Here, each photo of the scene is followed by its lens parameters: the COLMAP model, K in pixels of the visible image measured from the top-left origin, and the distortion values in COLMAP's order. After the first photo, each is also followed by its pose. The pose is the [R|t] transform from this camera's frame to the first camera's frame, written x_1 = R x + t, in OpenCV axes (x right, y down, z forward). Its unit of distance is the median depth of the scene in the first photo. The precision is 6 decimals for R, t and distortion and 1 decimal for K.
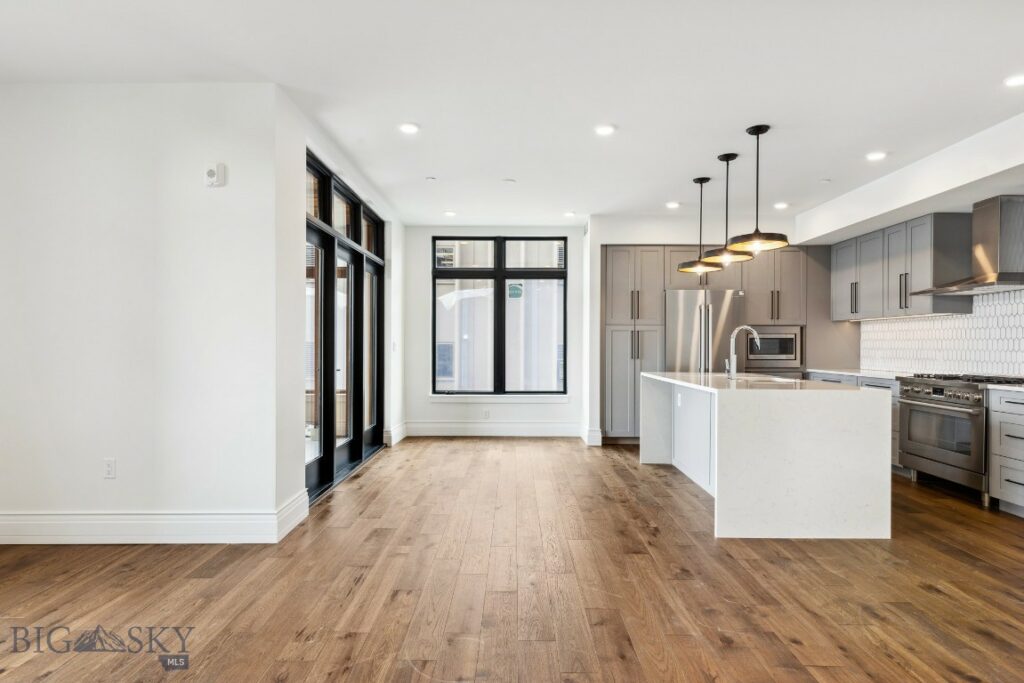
lens RADIAL K [[572.3, 0, 512.9], [0, 572.3, 345.0], [0, 0, 1]] dist [0.007732, -0.000027]
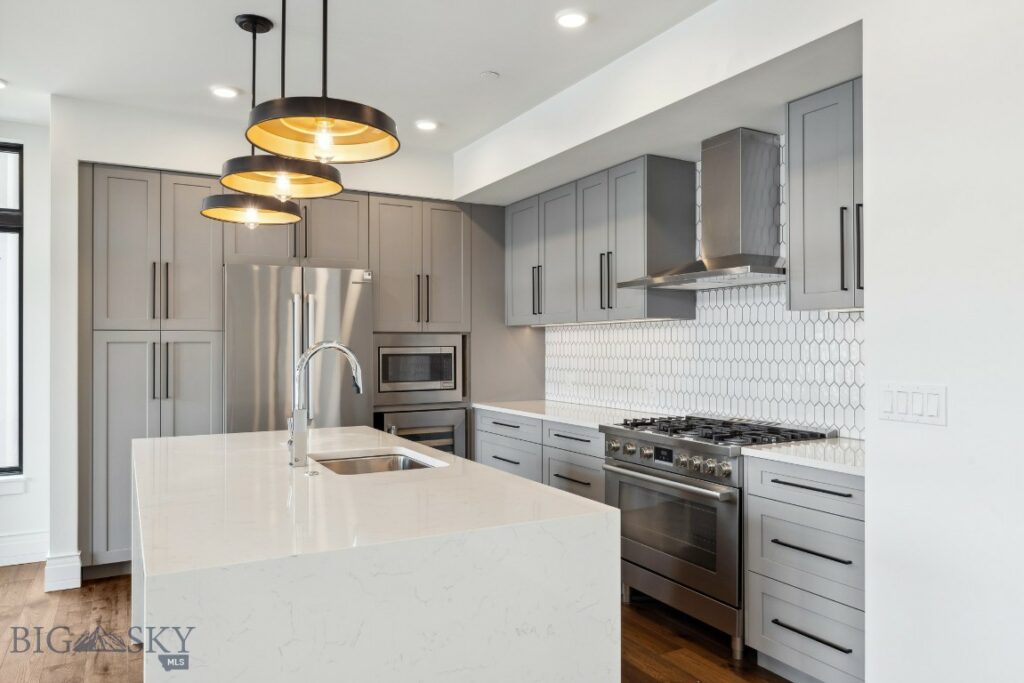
lens RADIAL K [[707.9, 0, 513.0], [0, 707.9, 343.4], [0, 0, 1]] dist [-0.000160, 0.000880]
pose [[0.874954, -0.003705, 0.484192, 0.218025], [0.005935, 0.999978, -0.003073, -0.024084], [-0.484169, 0.005563, 0.874957, 0.371680]]
